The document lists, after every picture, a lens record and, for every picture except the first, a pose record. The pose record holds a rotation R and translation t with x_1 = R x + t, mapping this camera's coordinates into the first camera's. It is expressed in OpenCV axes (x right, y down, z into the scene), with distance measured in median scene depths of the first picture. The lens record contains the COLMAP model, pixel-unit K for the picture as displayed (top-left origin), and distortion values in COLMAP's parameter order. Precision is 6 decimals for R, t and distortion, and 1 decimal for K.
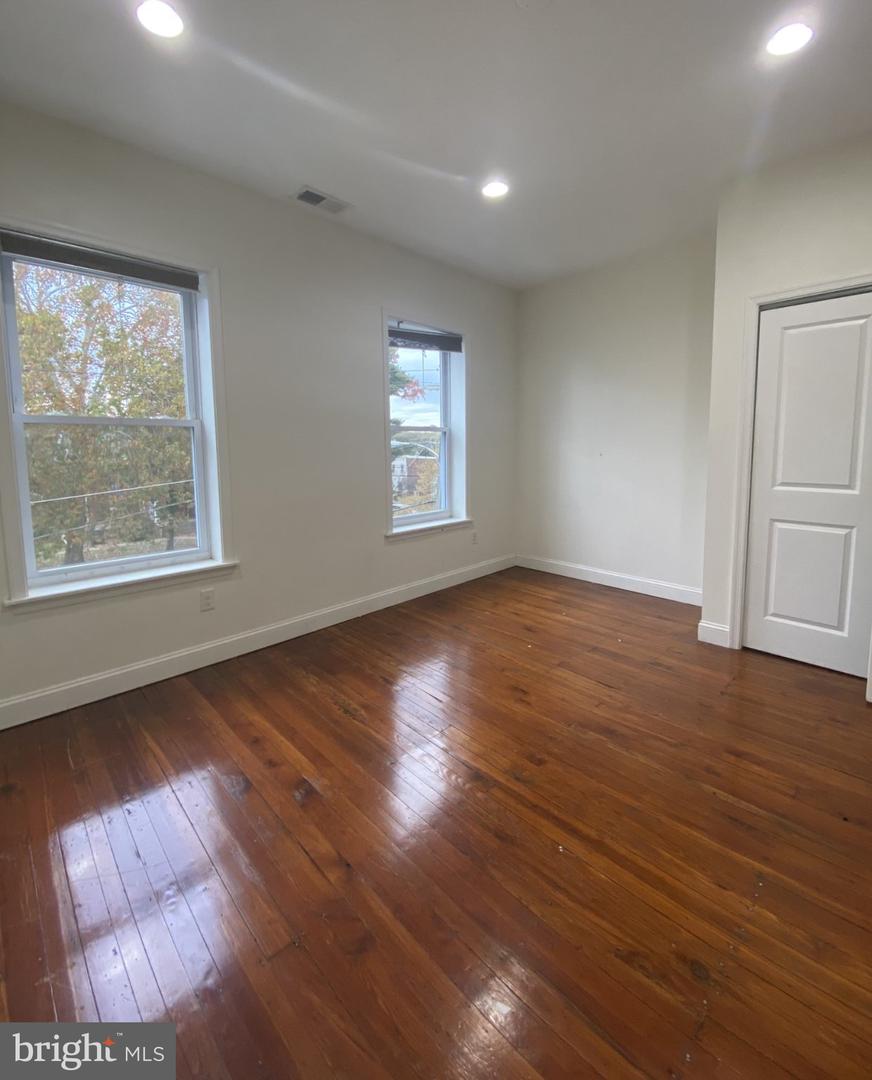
lens RADIAL K [[477.0, 0, 434.5], [0, 477.0, 487.4], [0, 0, 1]] dist [0.001089, 0.000152]
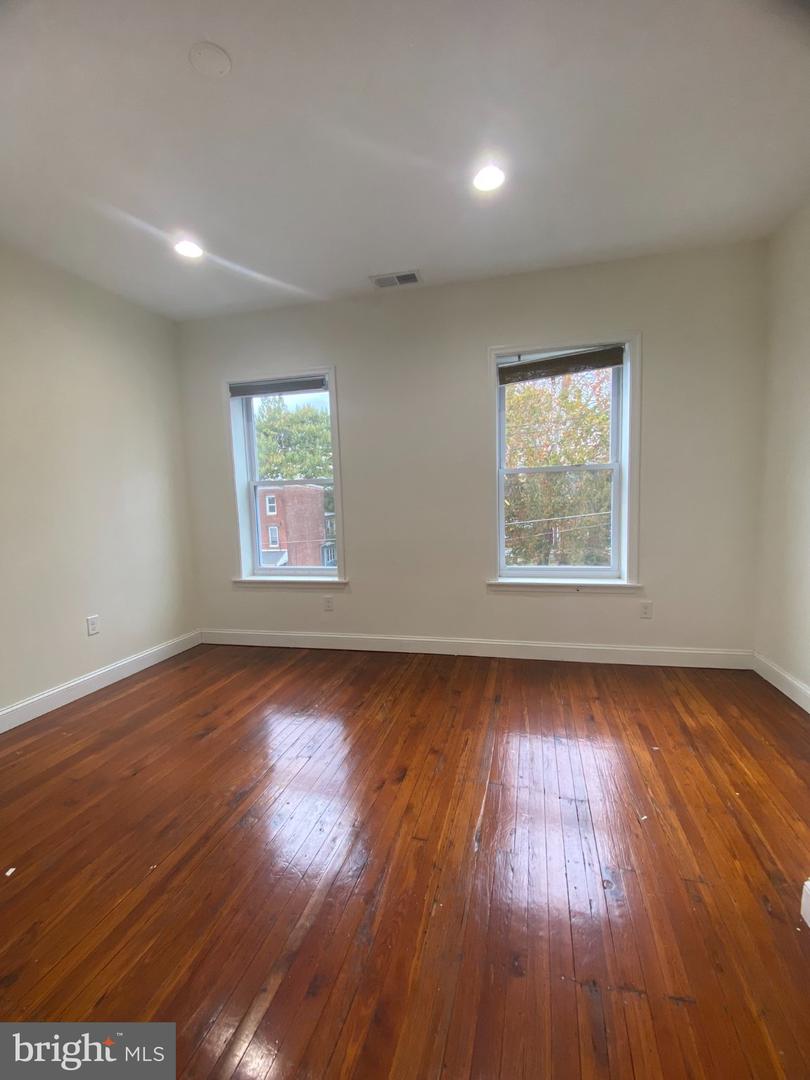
lens RADIAL K [[441.6, 0, 408.5], [0, 441.6, 528.1], [0, 0, 1]] dist [-0.000326, -0.000300]
pose [[0.535100, 0.072380, -0.841682, 0.804682], [-0.048602, 0.997310, 0.054865, -0.076741], [0.843389, 0.011549, 0.537179, 0.533163]]
